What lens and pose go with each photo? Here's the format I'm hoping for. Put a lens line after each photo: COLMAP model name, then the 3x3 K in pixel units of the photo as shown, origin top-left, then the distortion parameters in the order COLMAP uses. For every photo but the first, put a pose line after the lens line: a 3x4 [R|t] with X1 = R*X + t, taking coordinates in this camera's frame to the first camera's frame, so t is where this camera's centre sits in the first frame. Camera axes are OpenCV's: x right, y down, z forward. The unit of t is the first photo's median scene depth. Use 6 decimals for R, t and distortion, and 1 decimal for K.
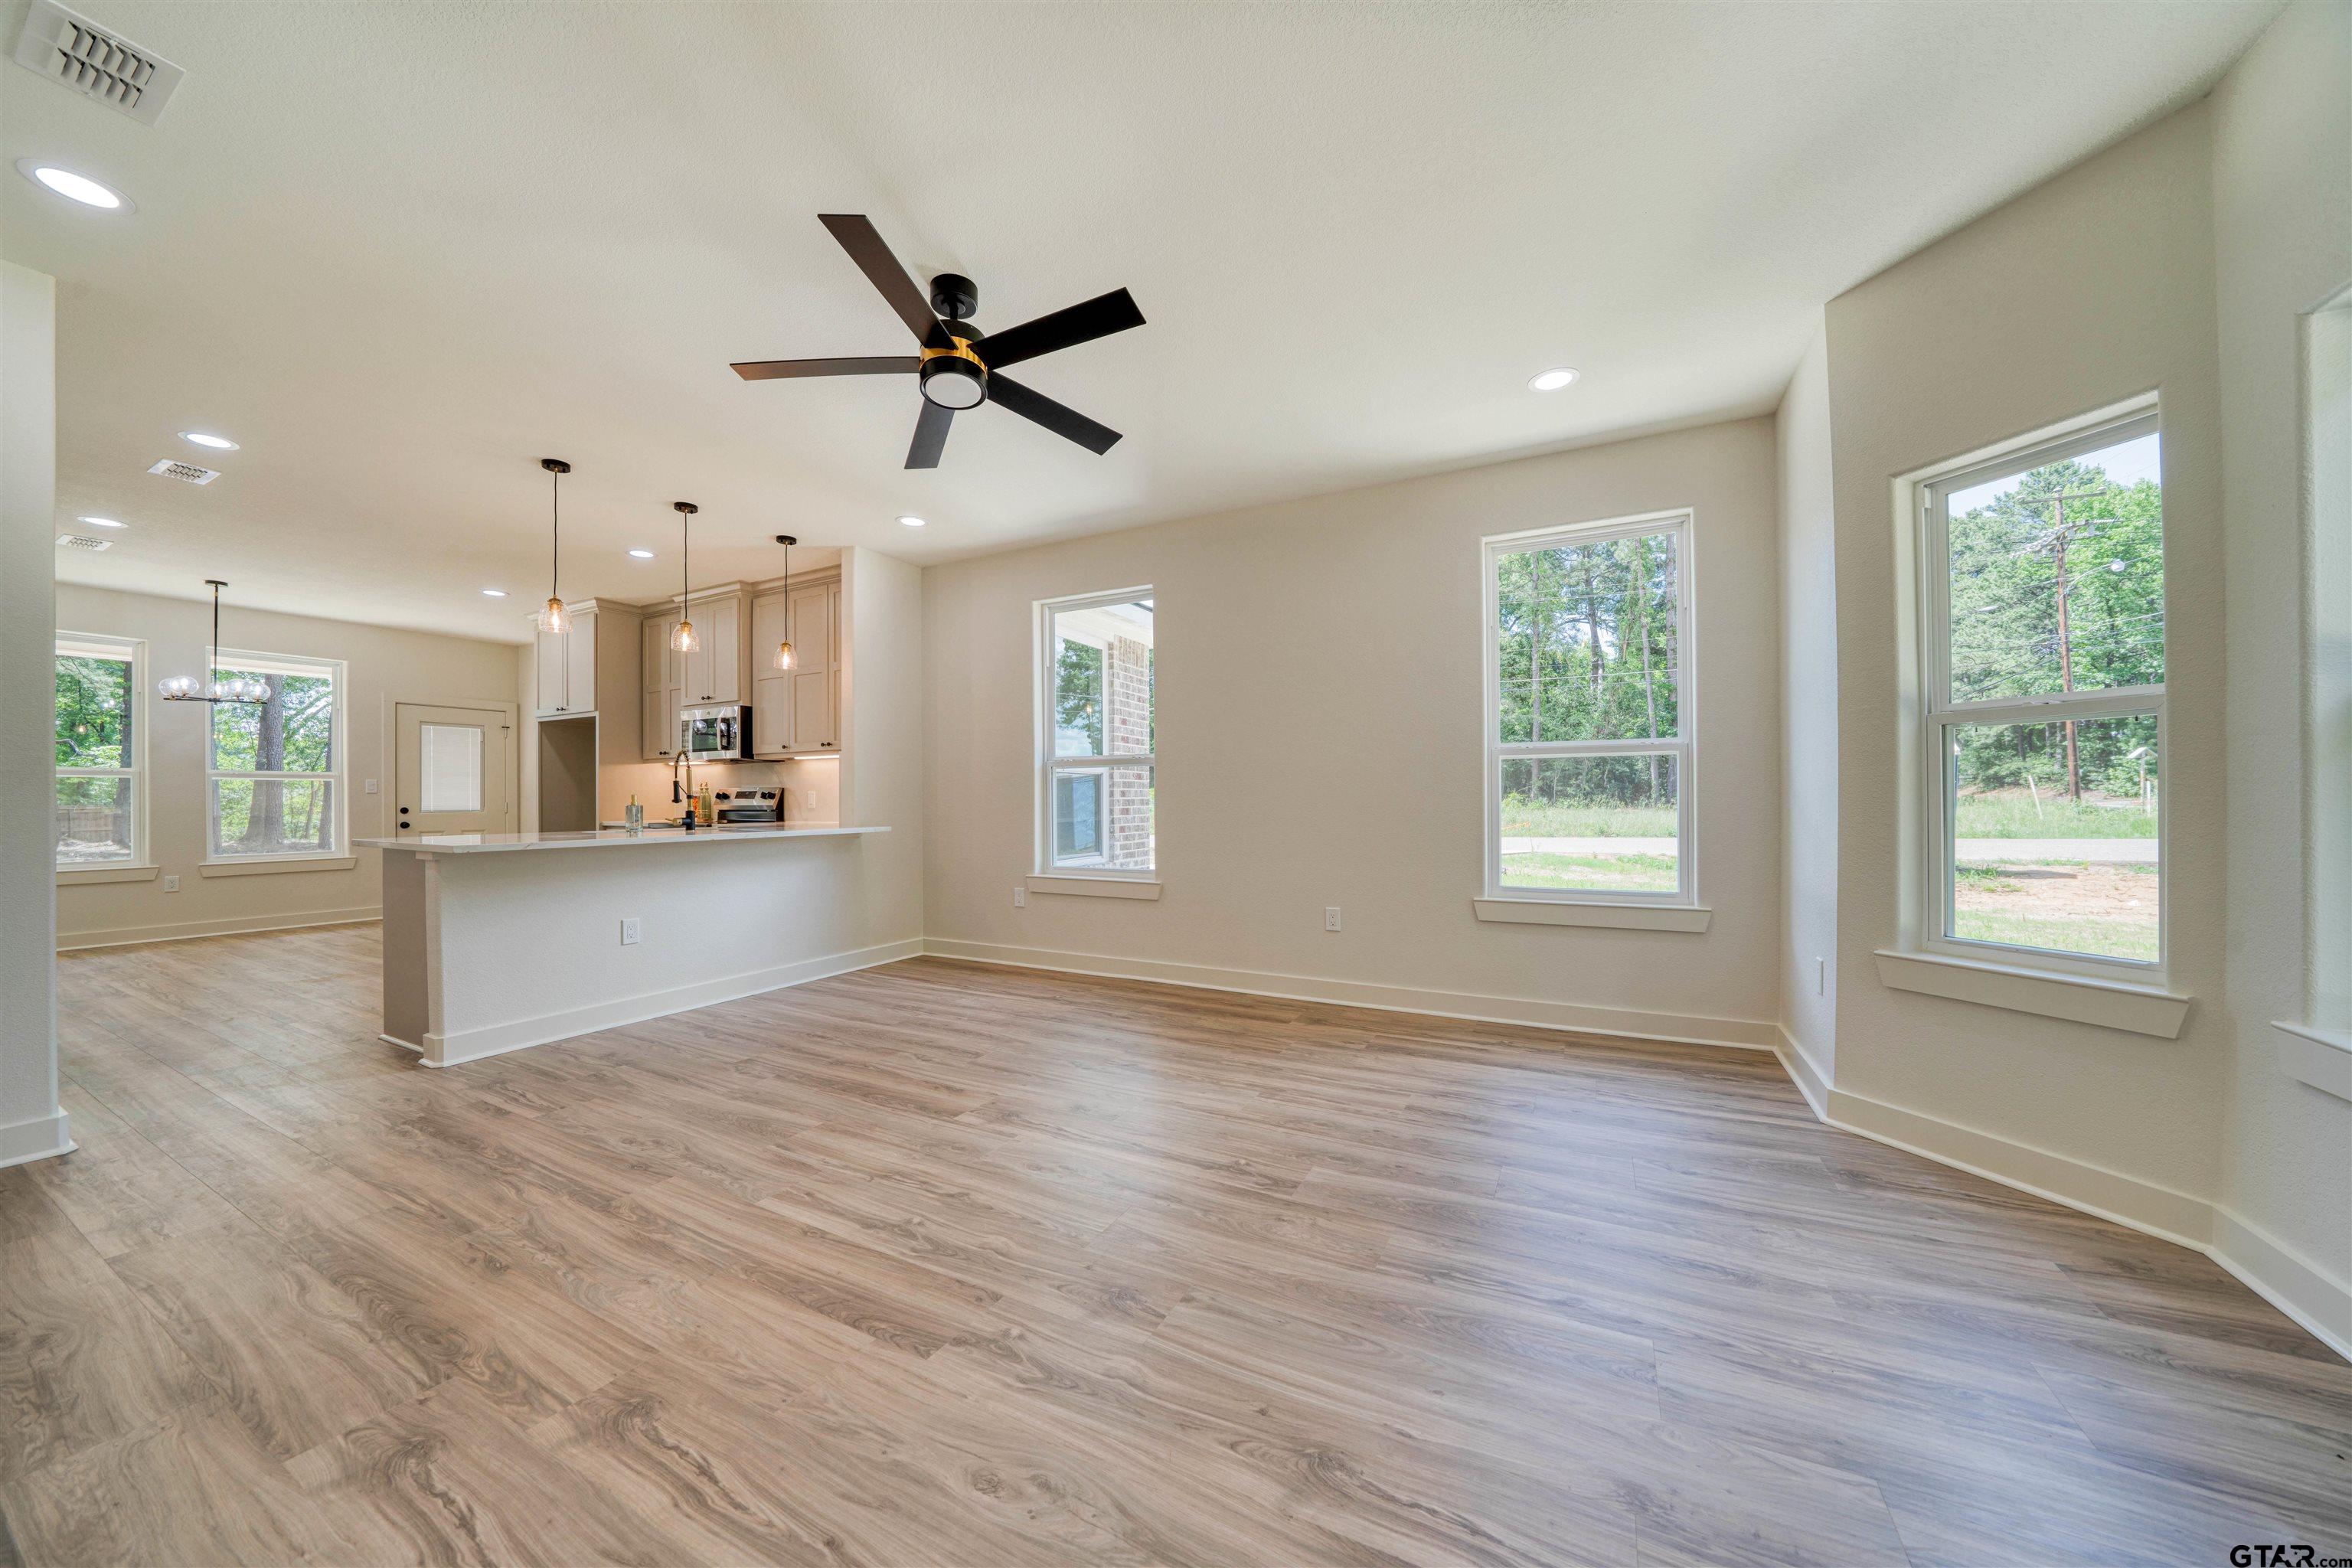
lens RADIAL K [[814.6, 0, 1154.0], [0, 814.6, 798.5], [0, 0, 1]] dist [-0.022198, 0.000200]
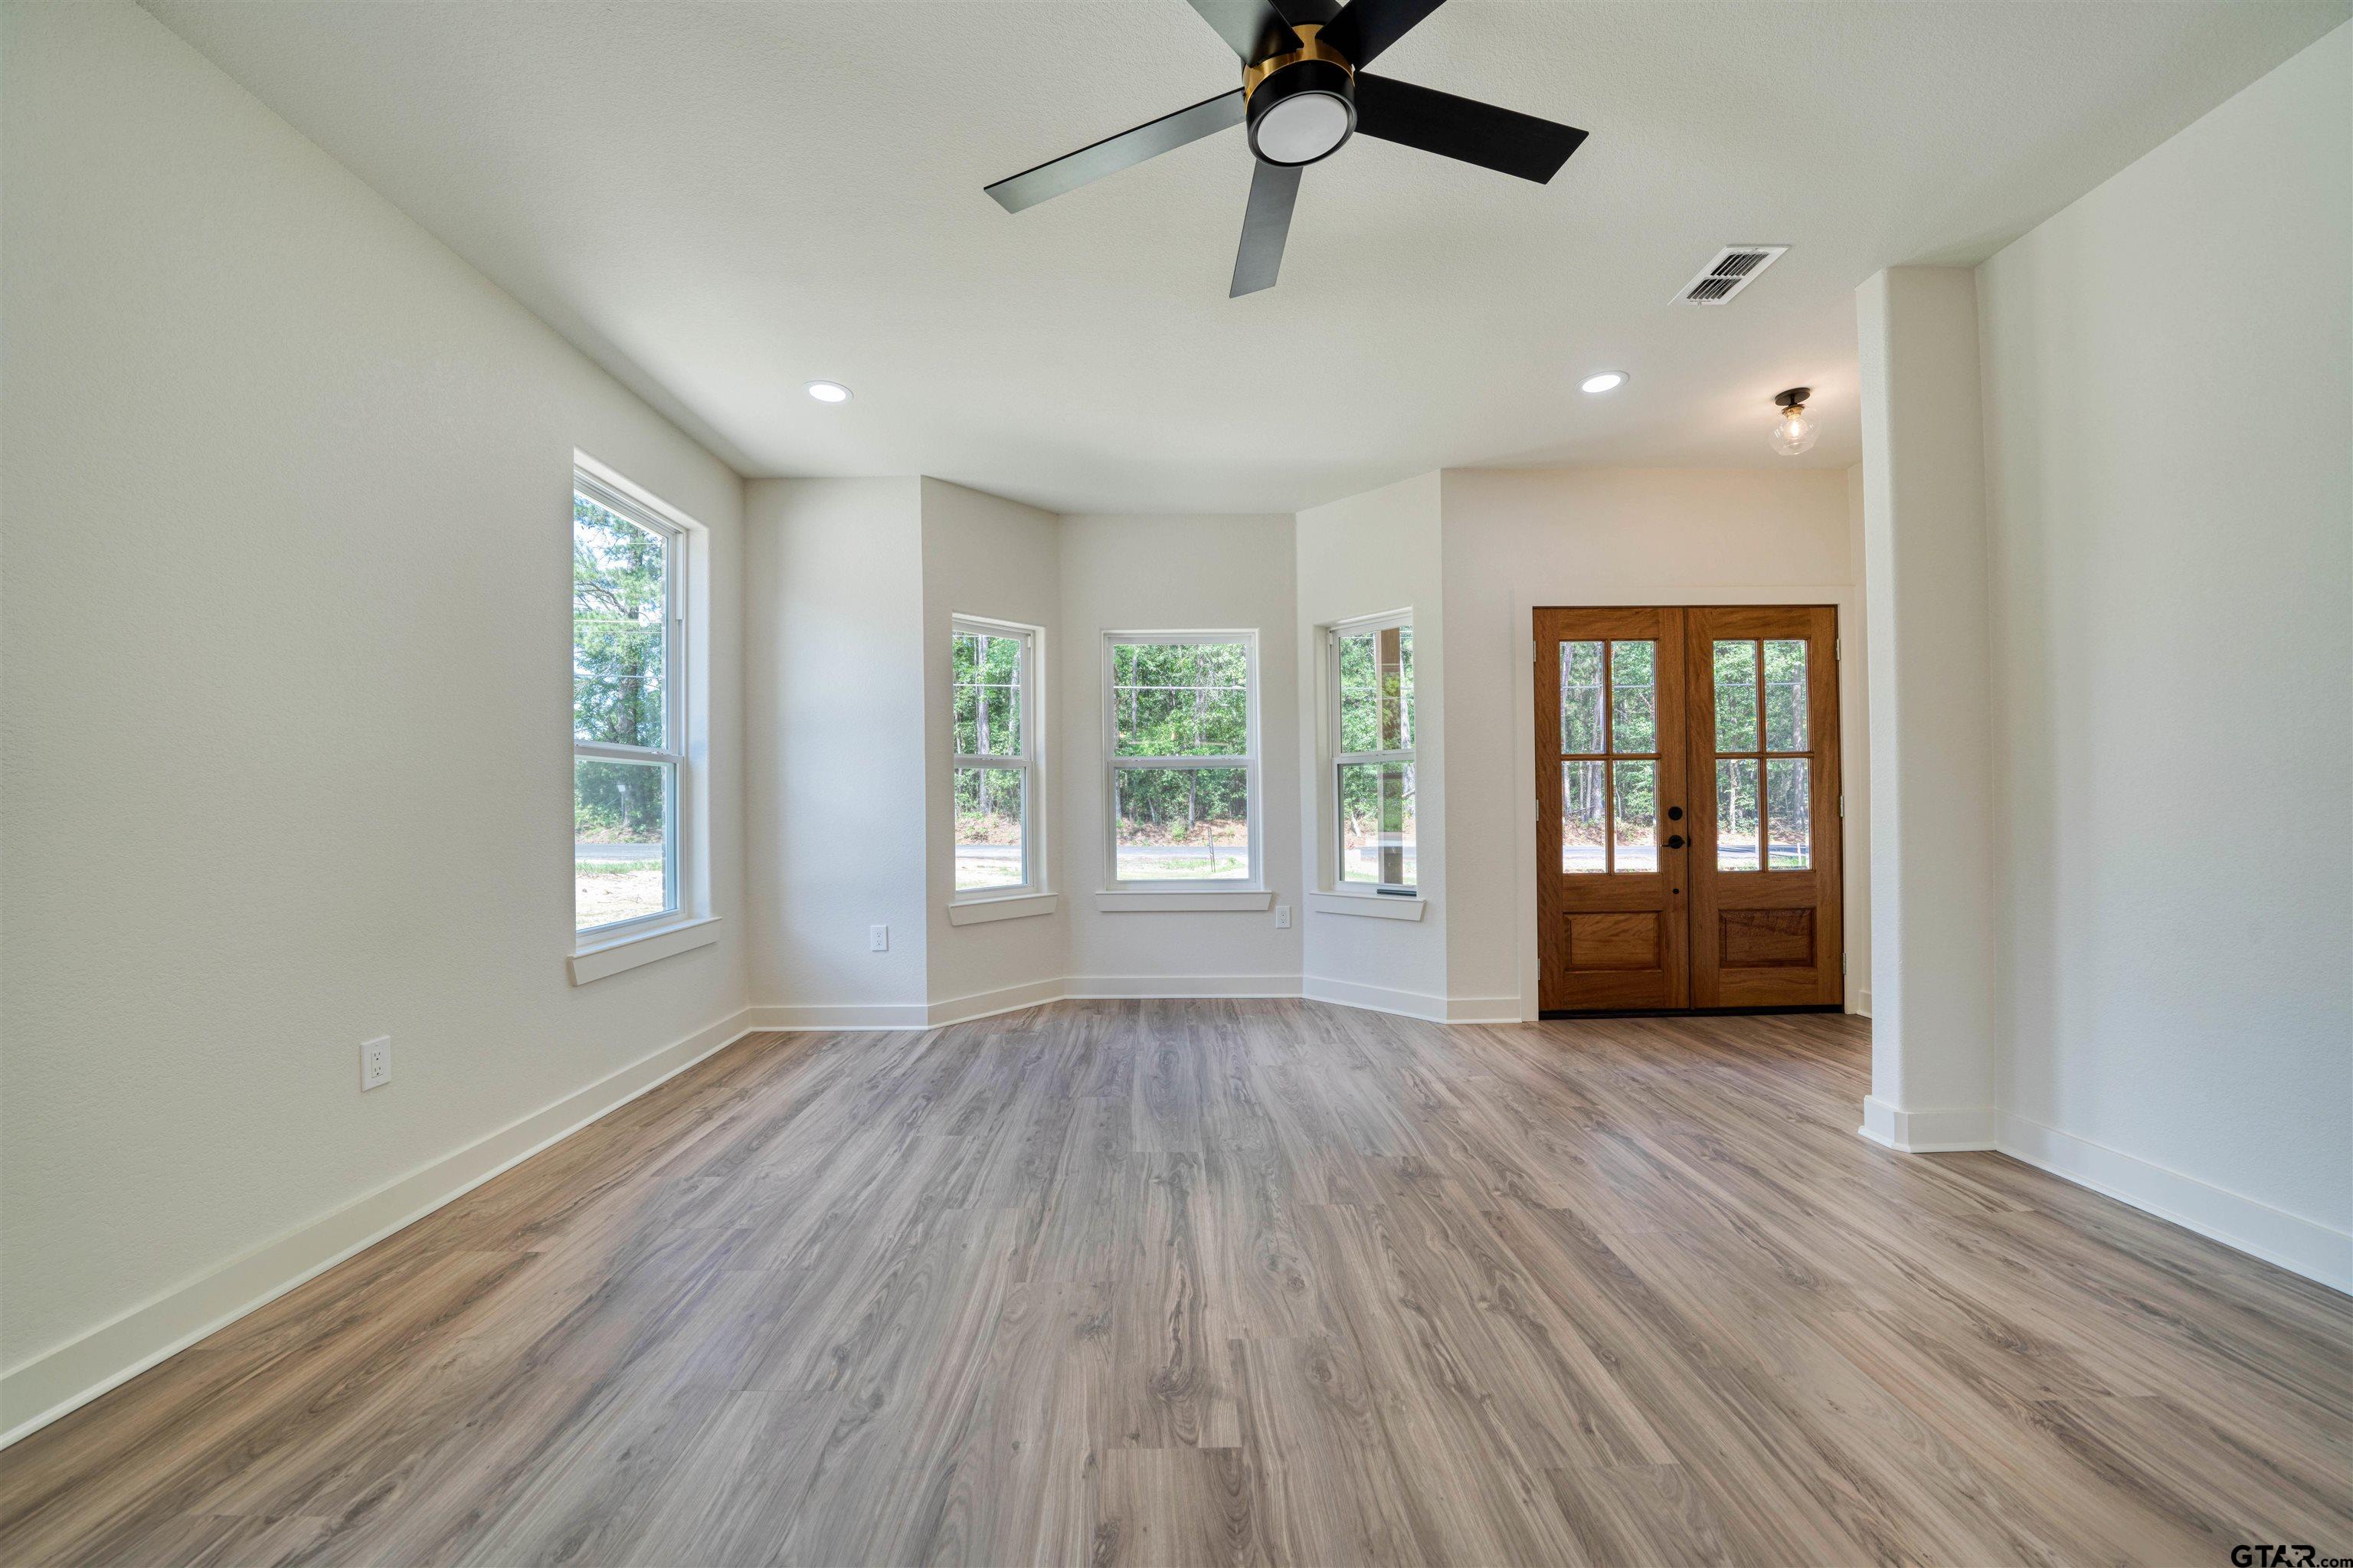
lens RADIAL K [[825.2, 0, 1158.5], [0, 825.2, 799.2], [0, 0, 1]] dist [-0.029336, 0.003617]
pose [[-0.473357, 0.016703, 0.880712, -0.532738], [0.014320, 0.999834, -0.011265, 0.003705], [-0.880754, 0.007280, -0.473518, 1.019864]]
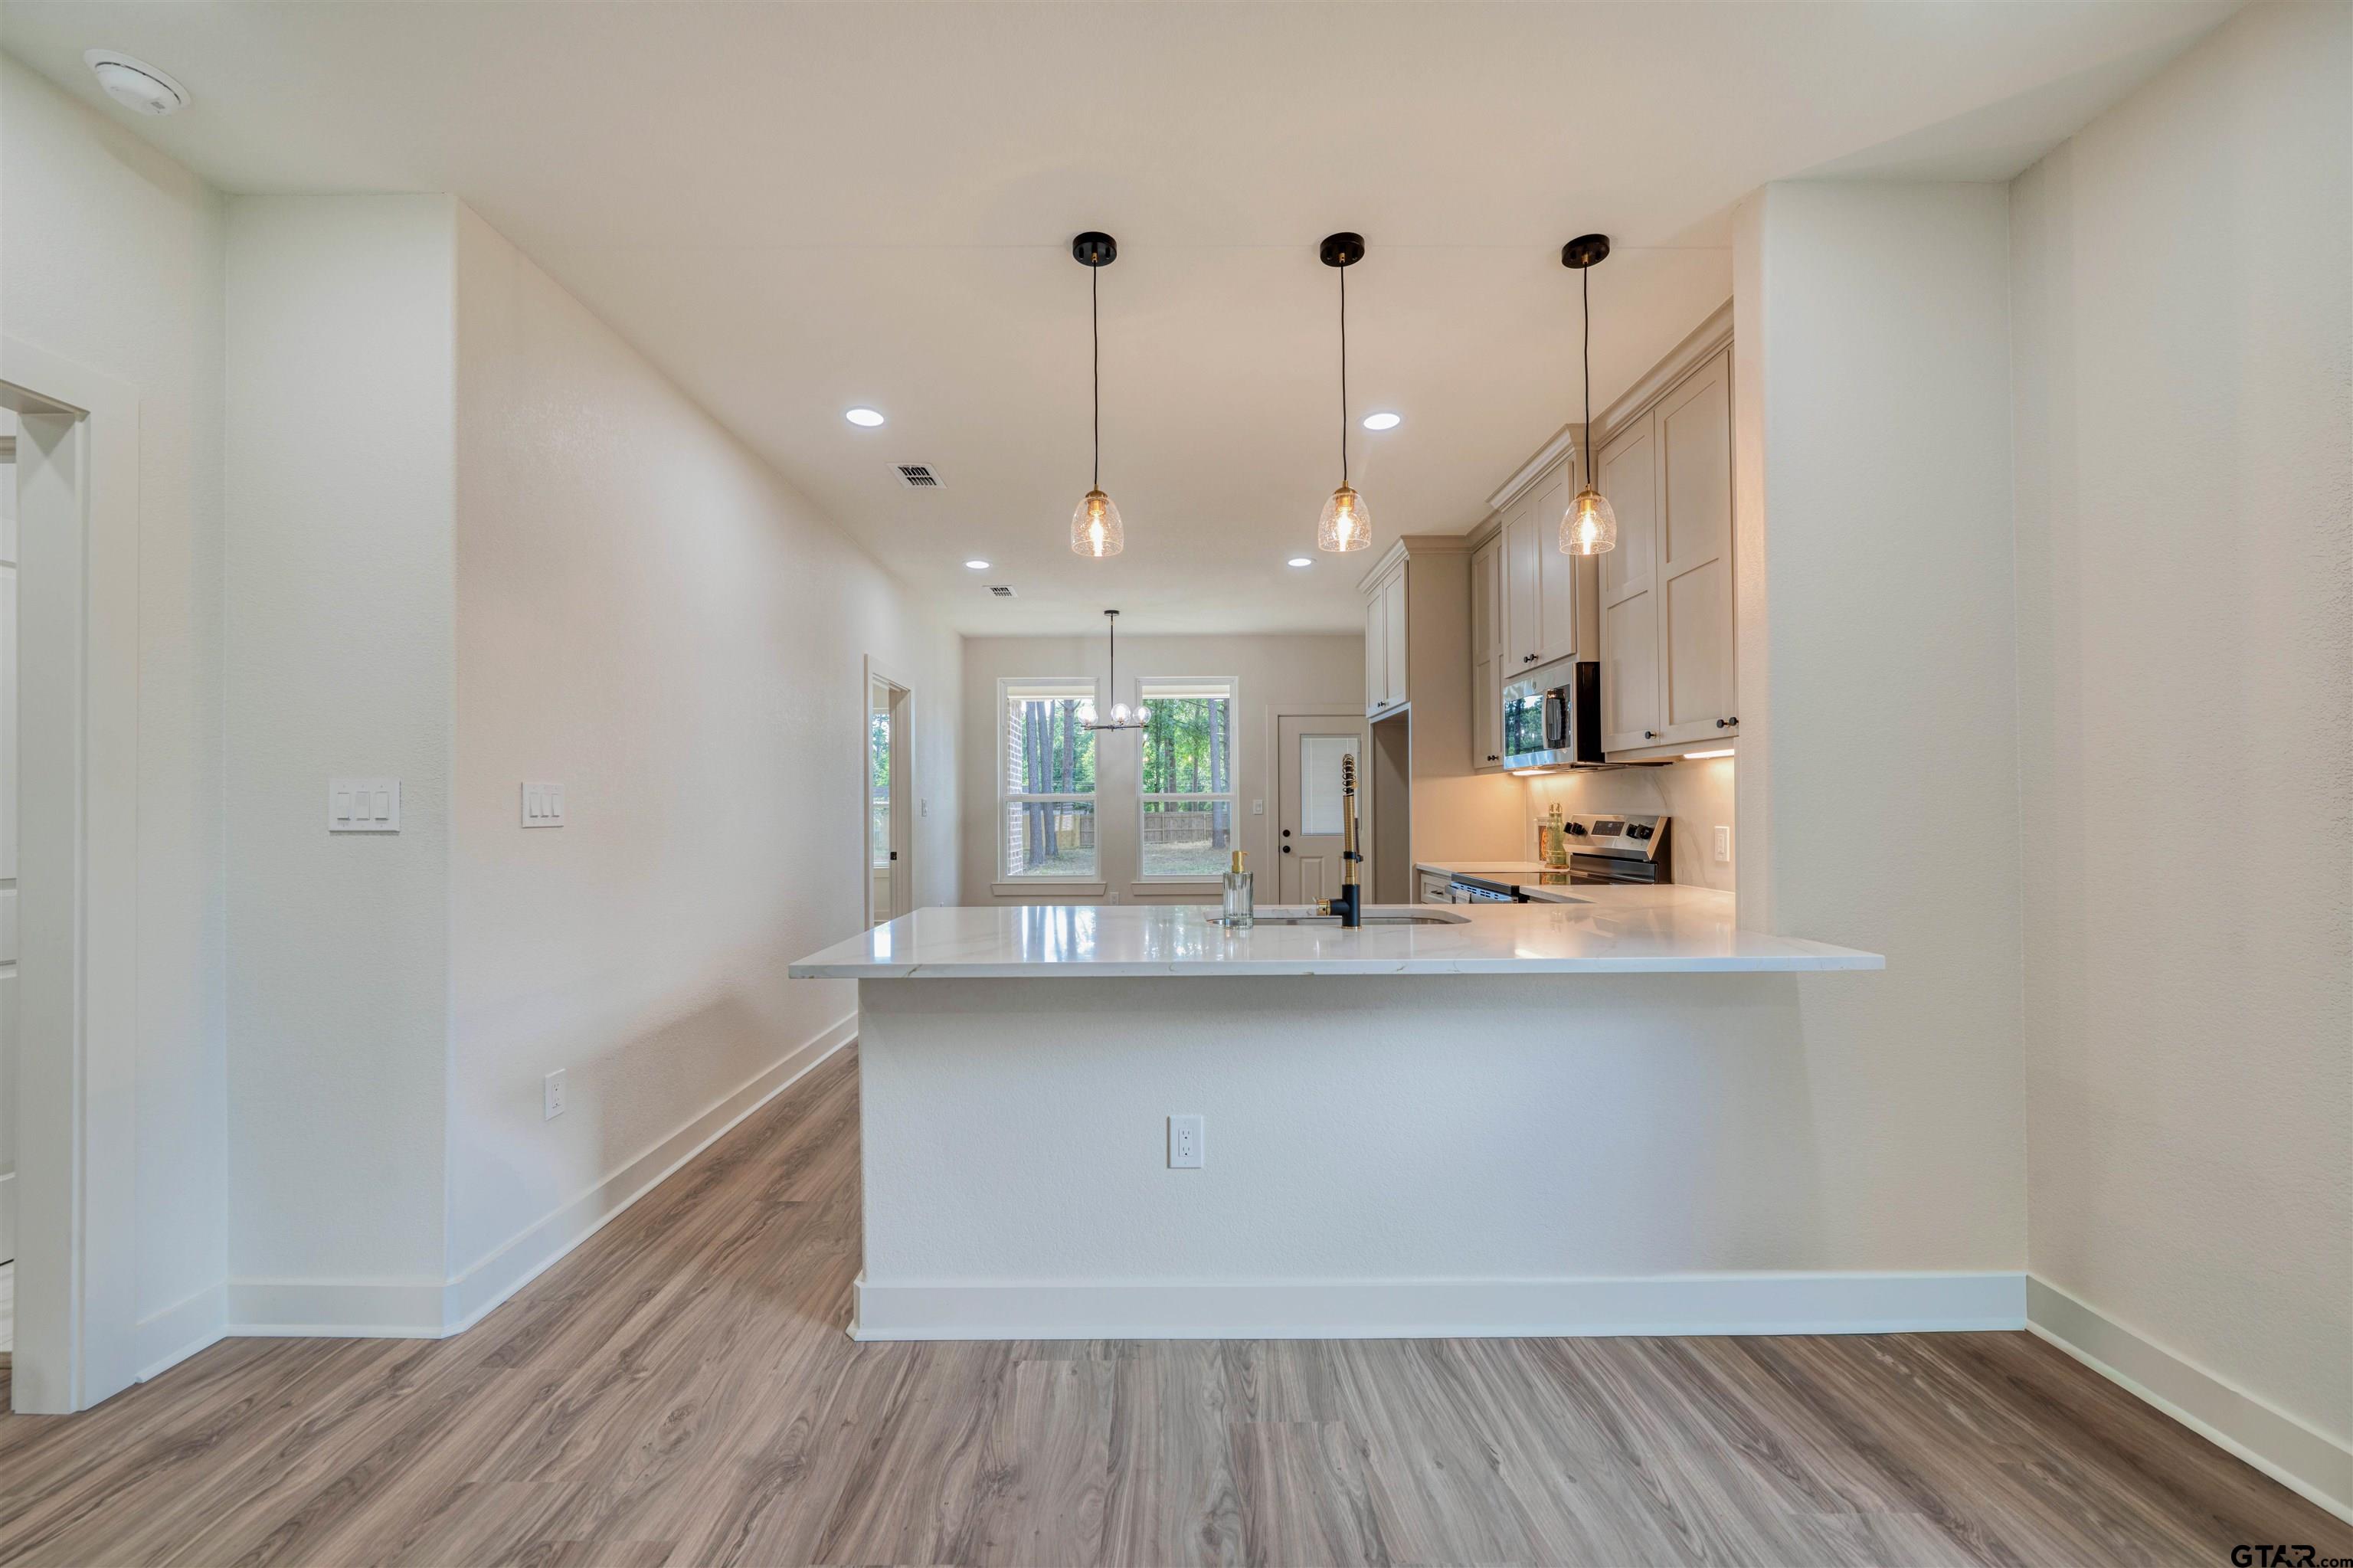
lens RADIAL K [[903.0, 0, 1158.5], [0, 903.0, 797.9], [0, 0, 1]] dist [-0.012193, 0.000748]
pose [[0.470302, -0.007561, -0.882473, -0.210554], [0.003518, 0.999971, -0.006693, -0.040853], [0.882499, 0.000044, 0.470315, 0.842688]]
